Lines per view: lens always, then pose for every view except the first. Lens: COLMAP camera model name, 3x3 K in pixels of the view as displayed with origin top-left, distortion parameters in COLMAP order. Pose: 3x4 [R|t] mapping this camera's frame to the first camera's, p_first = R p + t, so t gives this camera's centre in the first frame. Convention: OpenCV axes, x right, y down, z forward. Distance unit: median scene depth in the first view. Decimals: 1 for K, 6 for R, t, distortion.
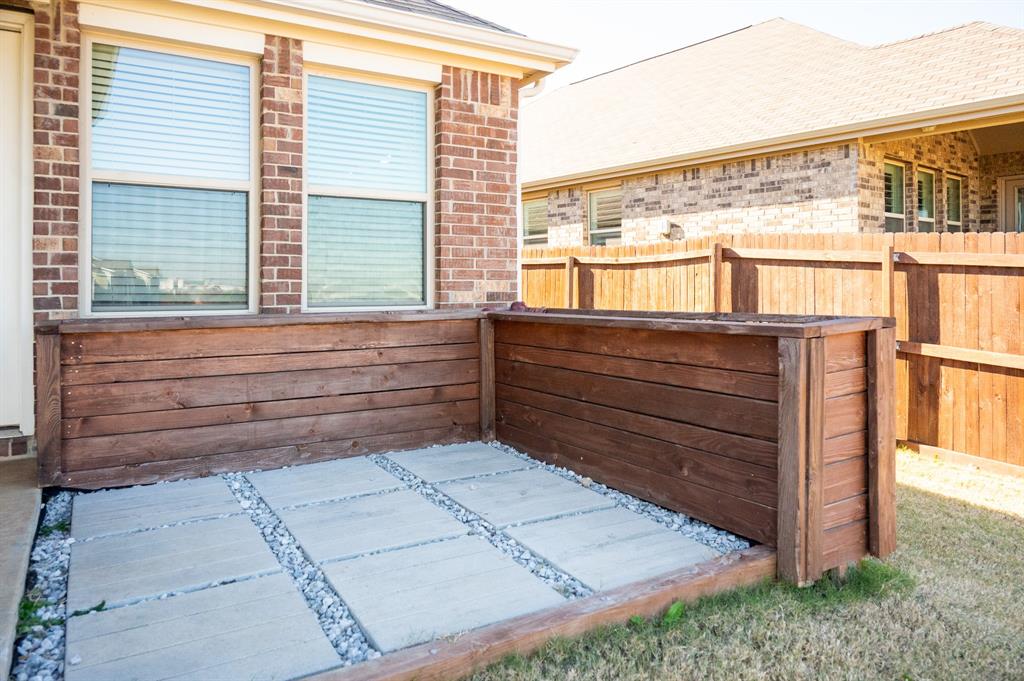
lens RADIAL K [[705.9, 0, 511.2], [0, 705.9, 280.5], [0, 0, 1]] dist [-0.004710, -0.001675]
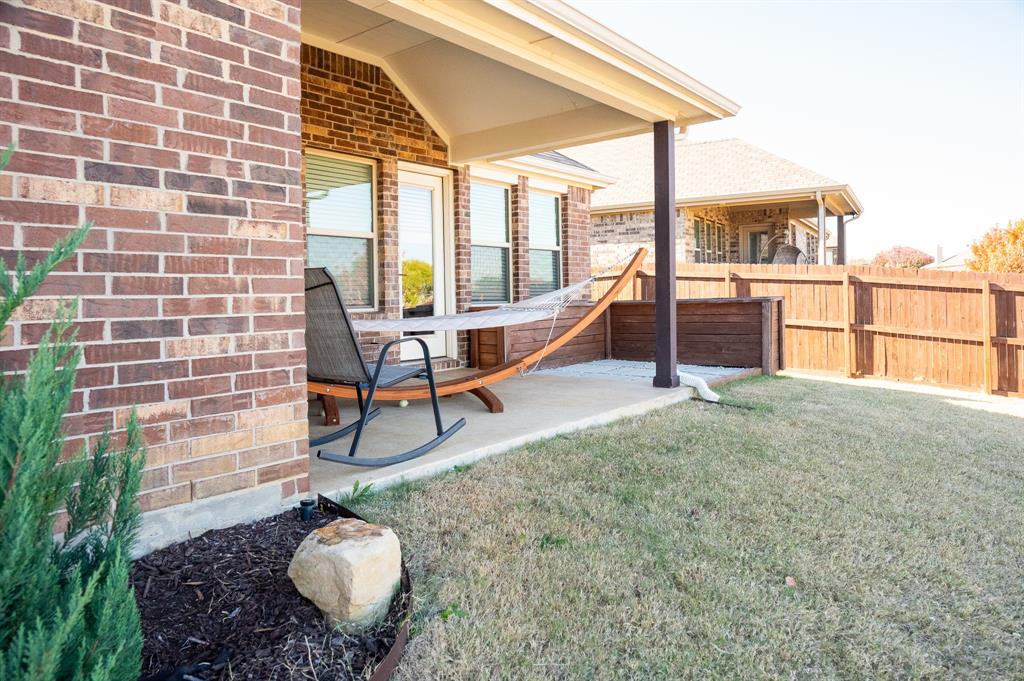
lens RADIAL K [[698.7, 0, 510.4], [0, 698.7, 297.4], [0, 0, 1]] dist [-0.001429, -0.000374]
pose [[0.934152, -0.018399, 0.356401, -0.838371], [0.016820, 0.999830, 0.007529, 0.005772], [-0.356479, -0.001039, 0.934303, -0.728274]]
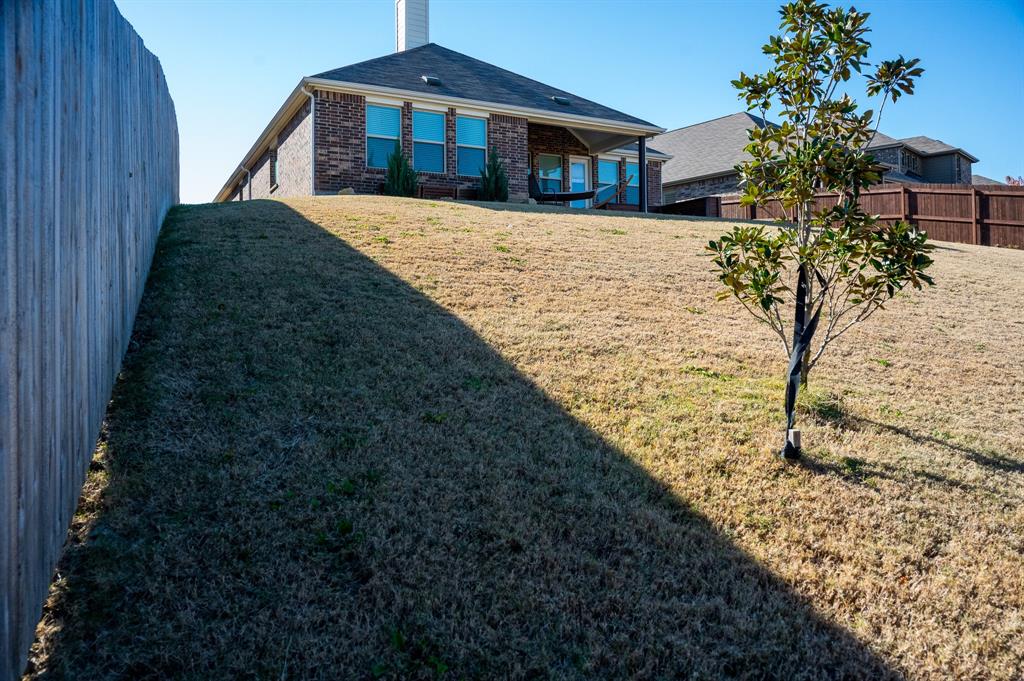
lens RADIAL K [[698.7, 0, 510.4], [0, 698.7, 297.4], [0, 0, 1]] dist [-0.001429, -0.000374]
pose [[0.998998, -0.013344, -0.042725, -0.745667], [0.013081, 0.999894, -0.006418, 0.591949], [0.042806, 0.005853, 0.999066, -3.430326]]
